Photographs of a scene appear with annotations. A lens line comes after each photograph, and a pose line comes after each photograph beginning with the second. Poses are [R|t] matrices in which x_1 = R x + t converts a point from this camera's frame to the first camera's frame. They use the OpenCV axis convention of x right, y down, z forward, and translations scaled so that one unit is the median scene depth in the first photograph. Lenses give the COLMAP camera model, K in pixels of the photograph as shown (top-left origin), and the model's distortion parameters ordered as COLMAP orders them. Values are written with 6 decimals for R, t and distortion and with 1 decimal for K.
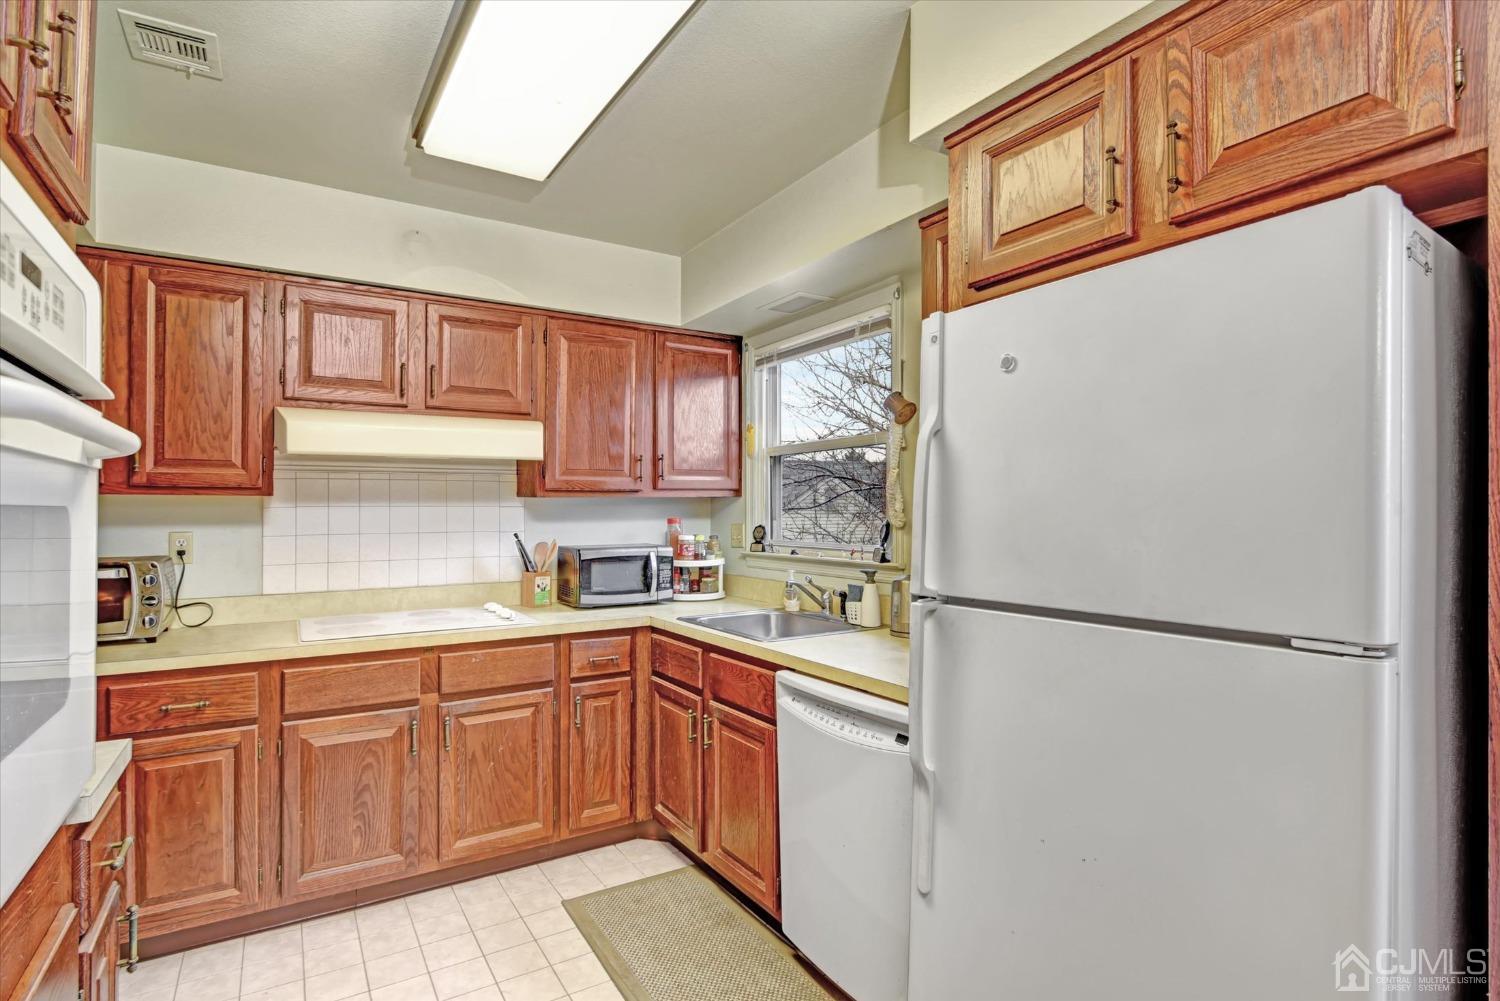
lens RADIAL K [[741.9, 0, 752.8], [0, 741.9, 501.6], [0, 0, 1]] dist [-0.016491, -0.000924]
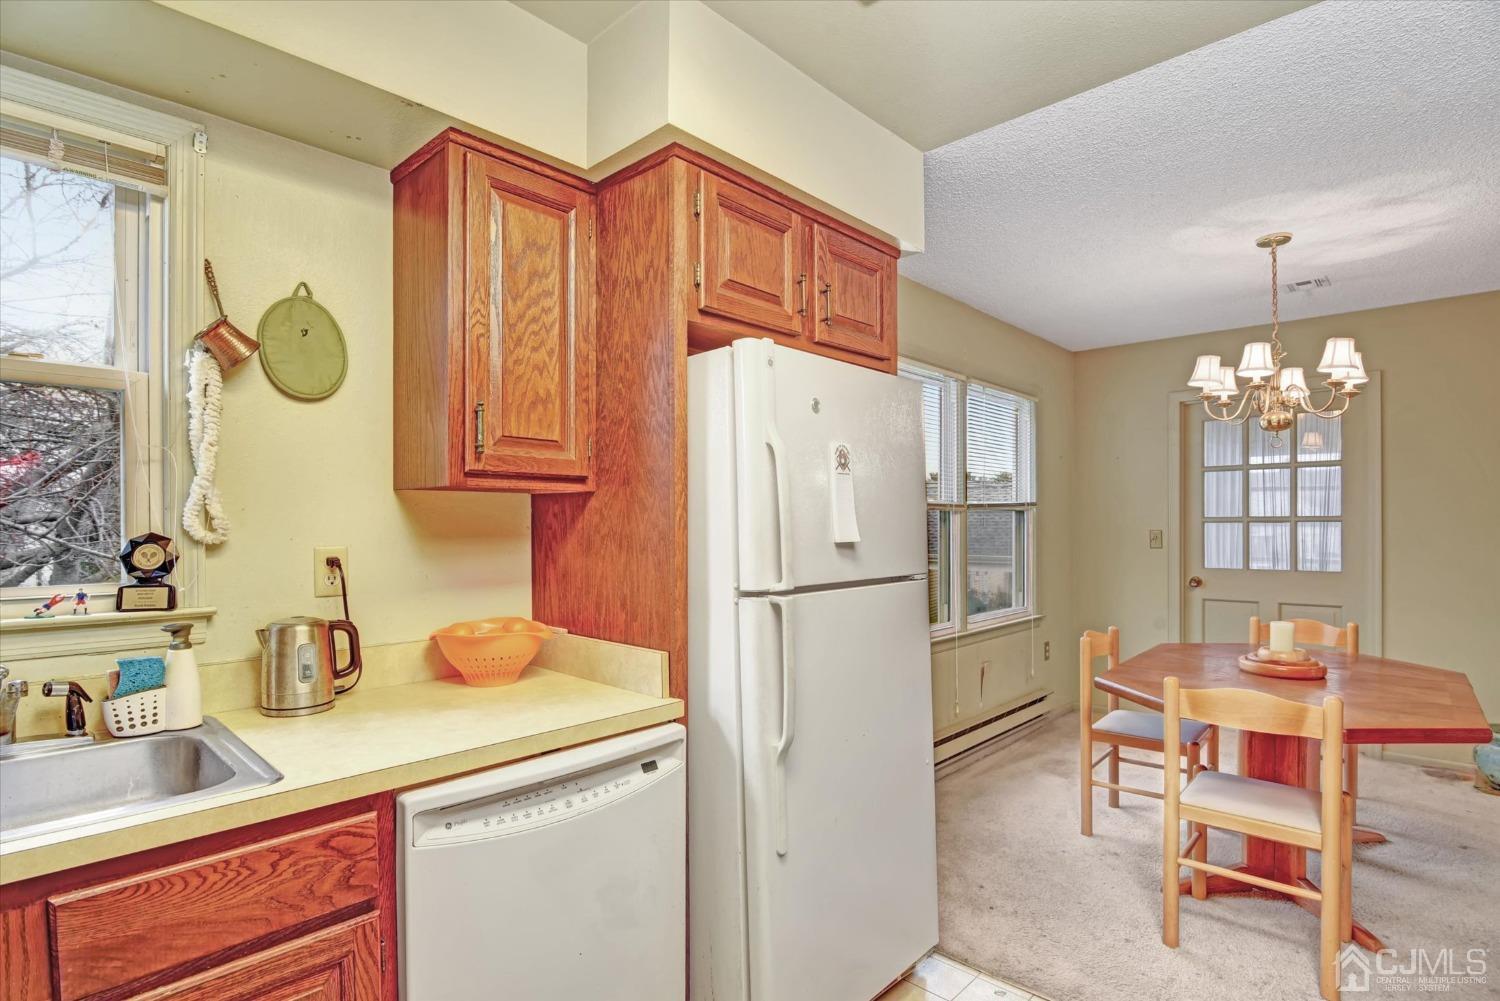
lens RADIAL K [[741.9, 0, 764.2], [0, 741.9, 525.7], [0, 0, 1]] dist [-0.016491, -0.000924]
pose [[-0.255454, 0.011898, 0.966748, -0.628307], [-0.004757, 0.999897, -0.013563, 0.033765], [-0.966810, -0.008064, -0.255371, 0.969958]]
